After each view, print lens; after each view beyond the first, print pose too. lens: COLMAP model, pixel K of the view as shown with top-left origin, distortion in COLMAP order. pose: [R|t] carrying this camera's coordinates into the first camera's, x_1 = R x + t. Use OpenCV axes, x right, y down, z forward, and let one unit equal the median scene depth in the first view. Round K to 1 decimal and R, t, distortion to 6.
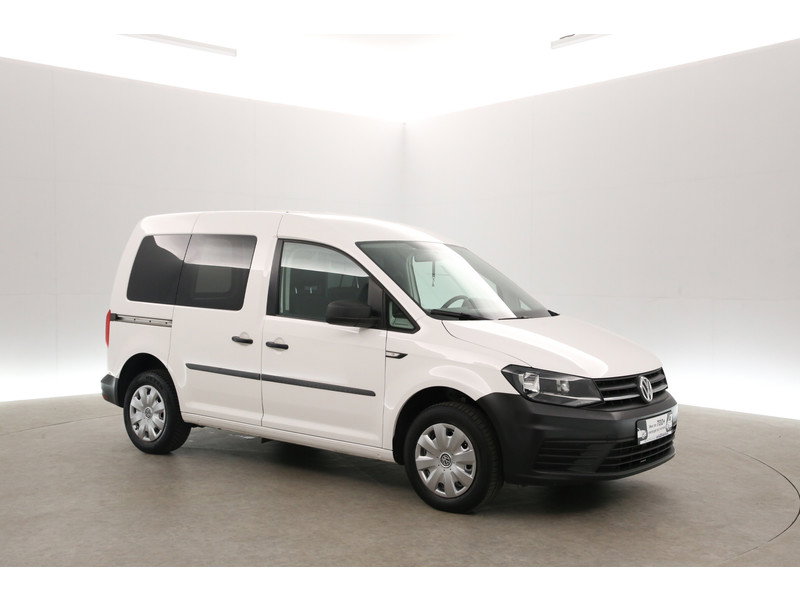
lens RADIAL K [[916.4, 0, 400.0], [0, 916.4, 300.0], [0, 0, 1]] dist [-0.017903, -0.009288]
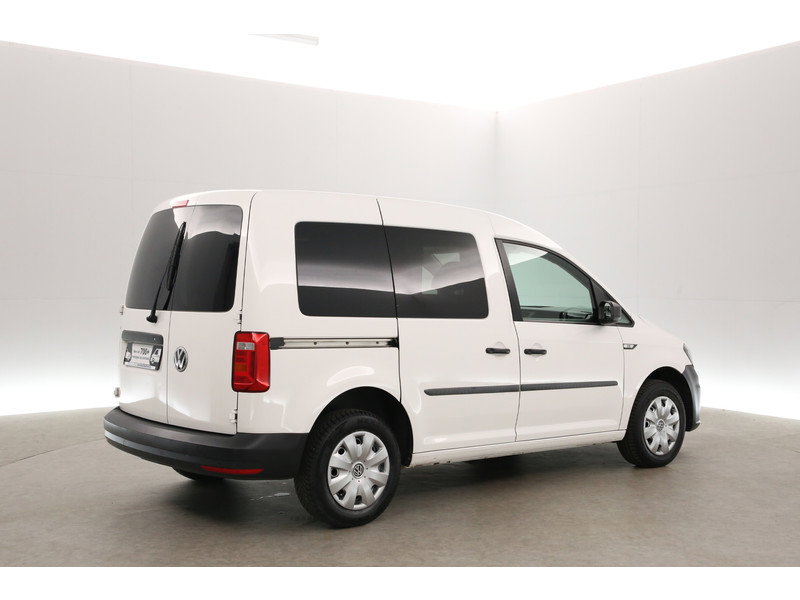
lens RADIAL K [[1027.3, 0, 400.0], [0, 1027.3, 300.0], [0, 0, 1]] dist [0.030577, 0.023930]
pose [[0.221063, -0.033064, 0.974699, -1.165737], [0.018340, 0.999389, 0.029742, -0.037258], [-0.975087, 0.011301, 0.221534, 0.869540]]
